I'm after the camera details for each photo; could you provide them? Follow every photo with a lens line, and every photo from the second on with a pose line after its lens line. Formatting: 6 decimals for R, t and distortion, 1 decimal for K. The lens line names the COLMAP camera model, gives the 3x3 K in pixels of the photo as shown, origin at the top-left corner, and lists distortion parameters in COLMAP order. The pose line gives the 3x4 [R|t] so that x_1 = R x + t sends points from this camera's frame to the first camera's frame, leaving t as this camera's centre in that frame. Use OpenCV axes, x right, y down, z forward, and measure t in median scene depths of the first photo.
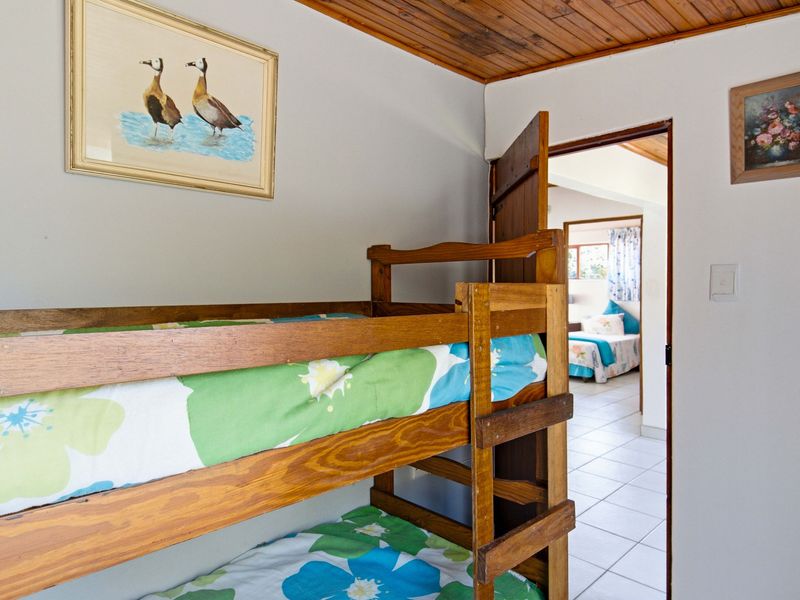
lens RADIAL K [[508.4, 0, 405.3], [0, 508.4, 296.2], [0, 0, 1]] dist [0.005766, -0.000751]
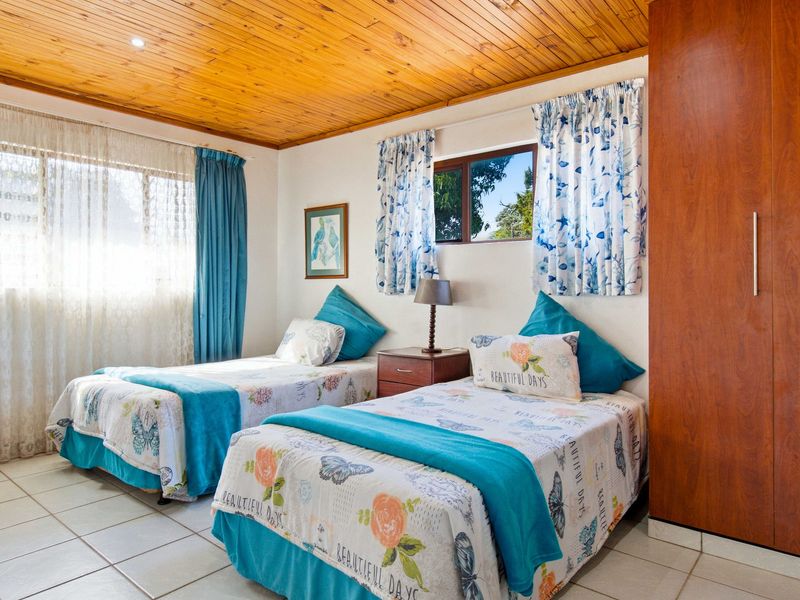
lens RADIAL K [[508.4, 0, 405.3], [0, 508.4, 296.2], [0, 0, 1]] dist [0.005766, -0.000751]
pose [[0.993532, -0.008128, 0.113261, 0.269856], [0.007545, 0.999956, 0.005577, 0.006984], [-0.113301, -0.004686, 0.993550, 0.661111]]
